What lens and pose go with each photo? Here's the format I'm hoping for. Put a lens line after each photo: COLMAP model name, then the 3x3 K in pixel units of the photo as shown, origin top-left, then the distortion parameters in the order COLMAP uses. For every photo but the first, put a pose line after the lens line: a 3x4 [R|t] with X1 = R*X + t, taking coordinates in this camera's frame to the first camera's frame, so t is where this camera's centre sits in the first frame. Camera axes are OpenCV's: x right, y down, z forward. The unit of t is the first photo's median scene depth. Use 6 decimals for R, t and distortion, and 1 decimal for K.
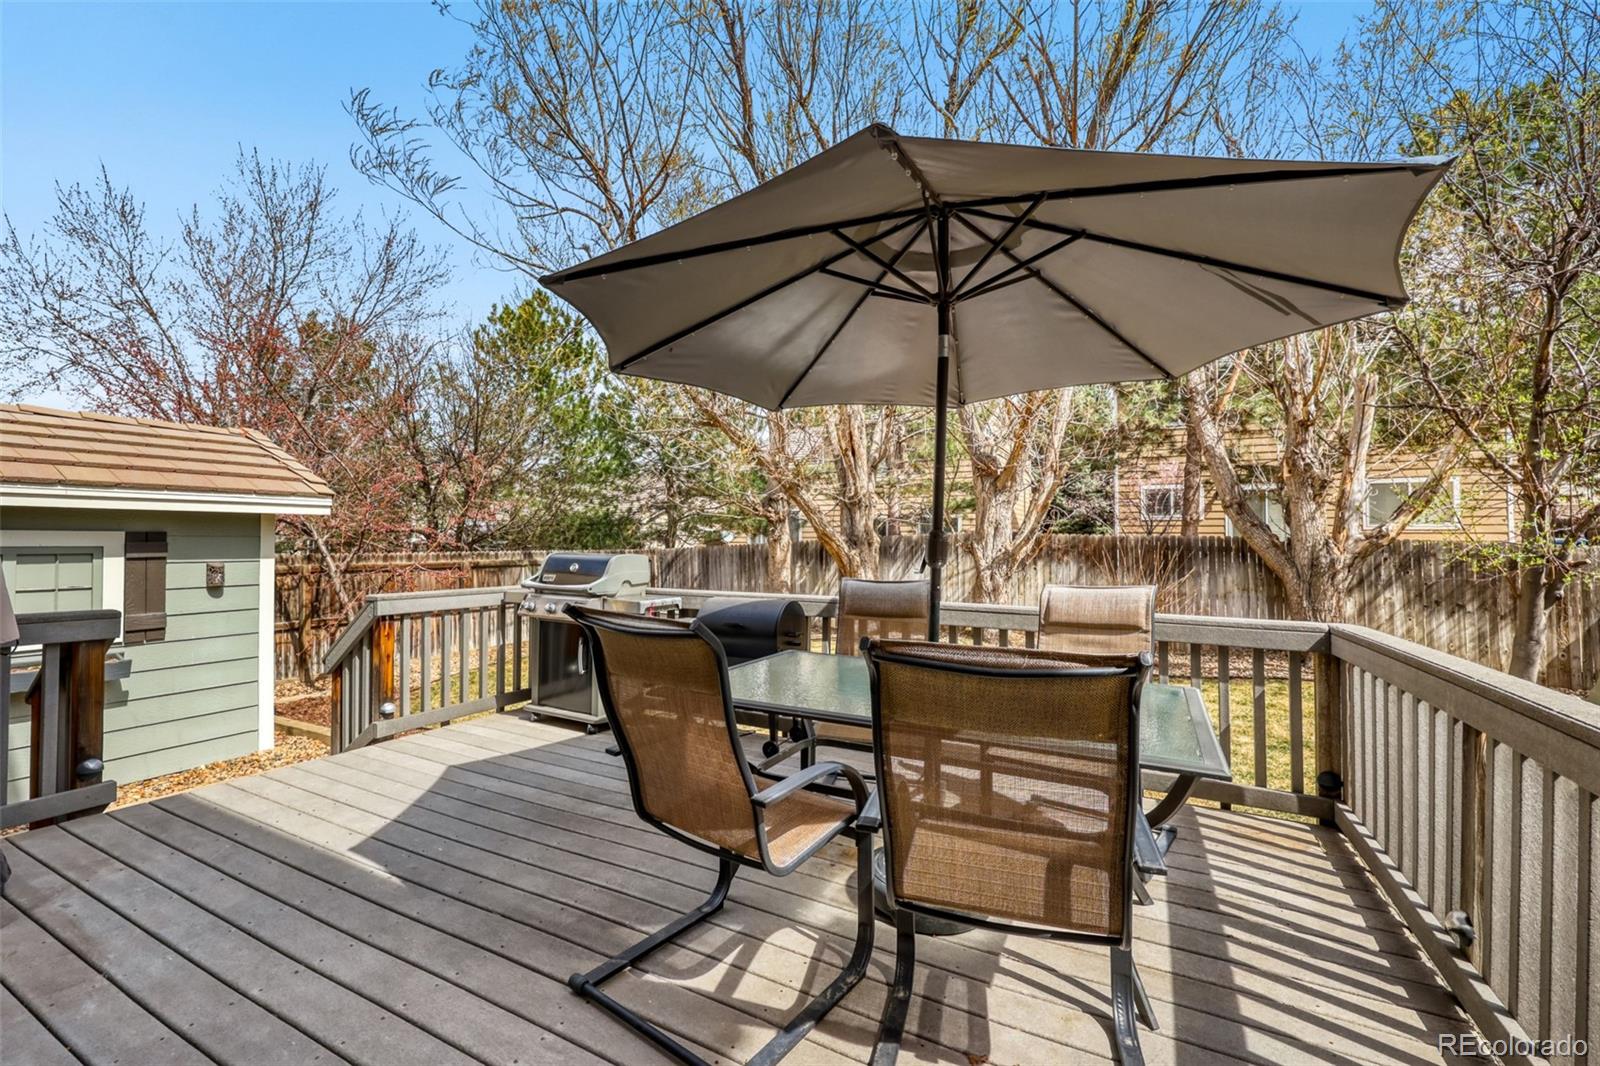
lens RADIAL K [[660.0, 0, 825.3], [0, 660.0, 530.9], [0, 0, 1]] dist [-0.000440, -0.000008]
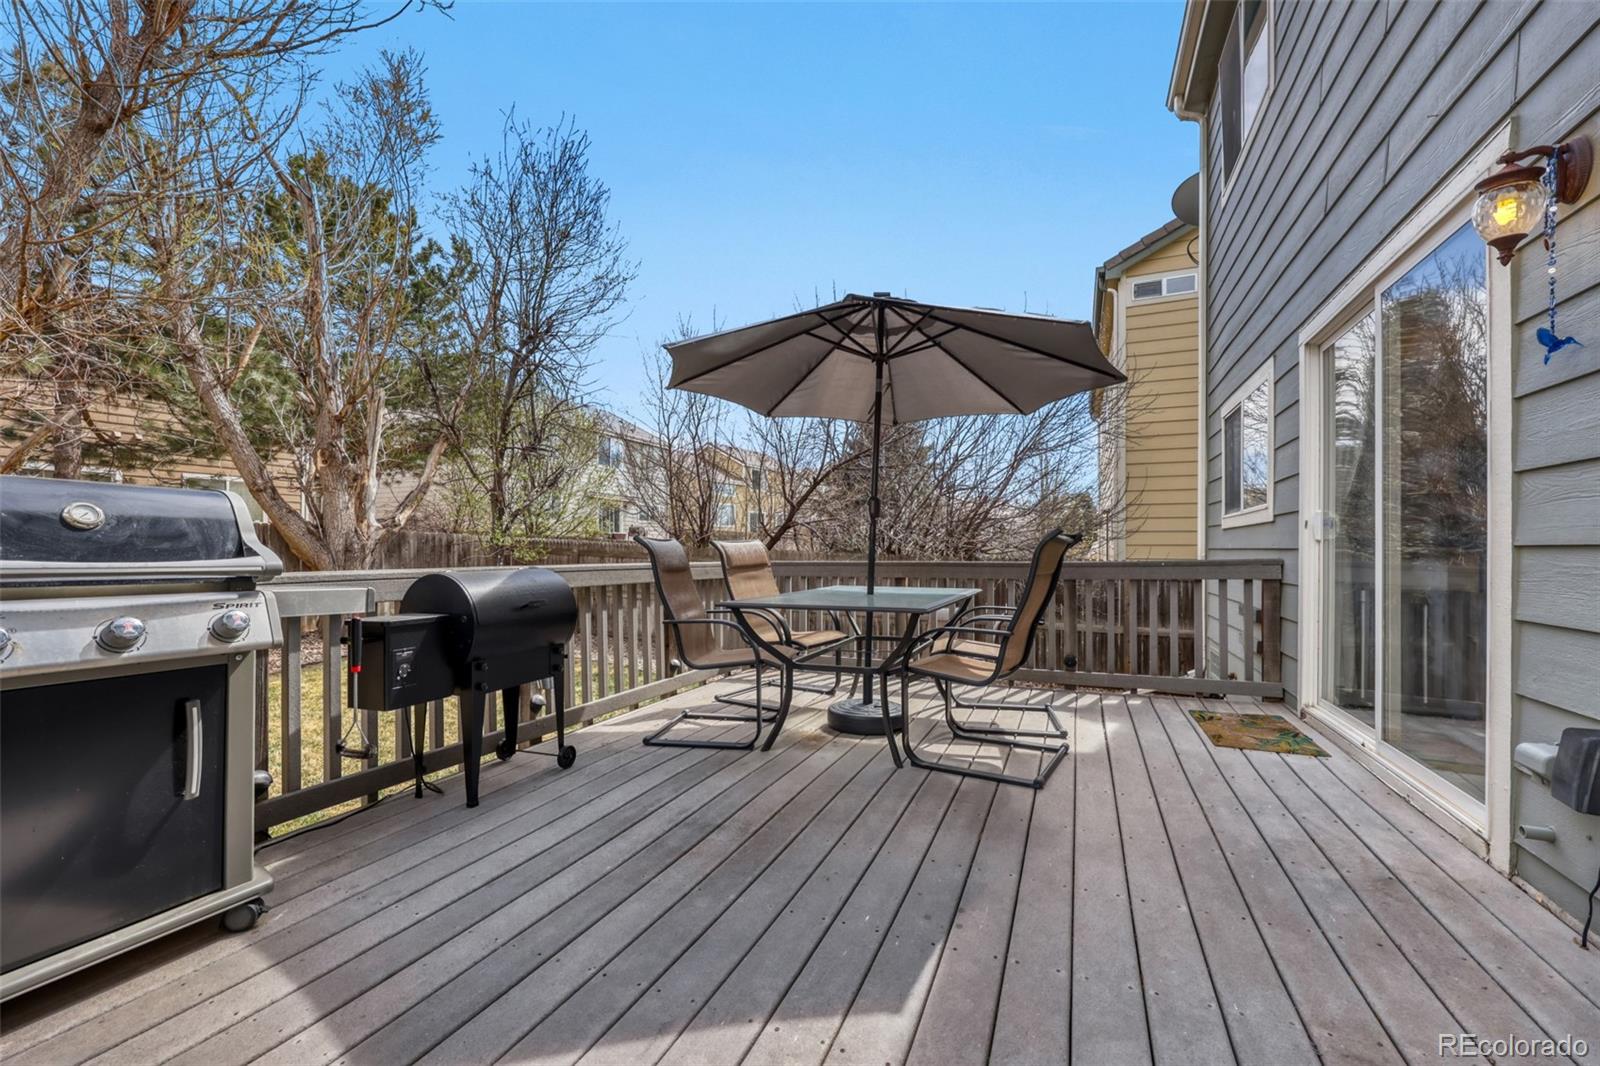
lens RADIAL K [[645.9, 0, 776.4], [0, 645.9, 535.7], [0, 0, 1]] dist [0.000834, -0.000043]
pose [[-0.034344, 0.016073, 0.999281, -1.396207], [-0.020058, 0.999658, -0.016768, 0.122109], [-0.999209, -0.020619, -0.034010, 1.263136]]
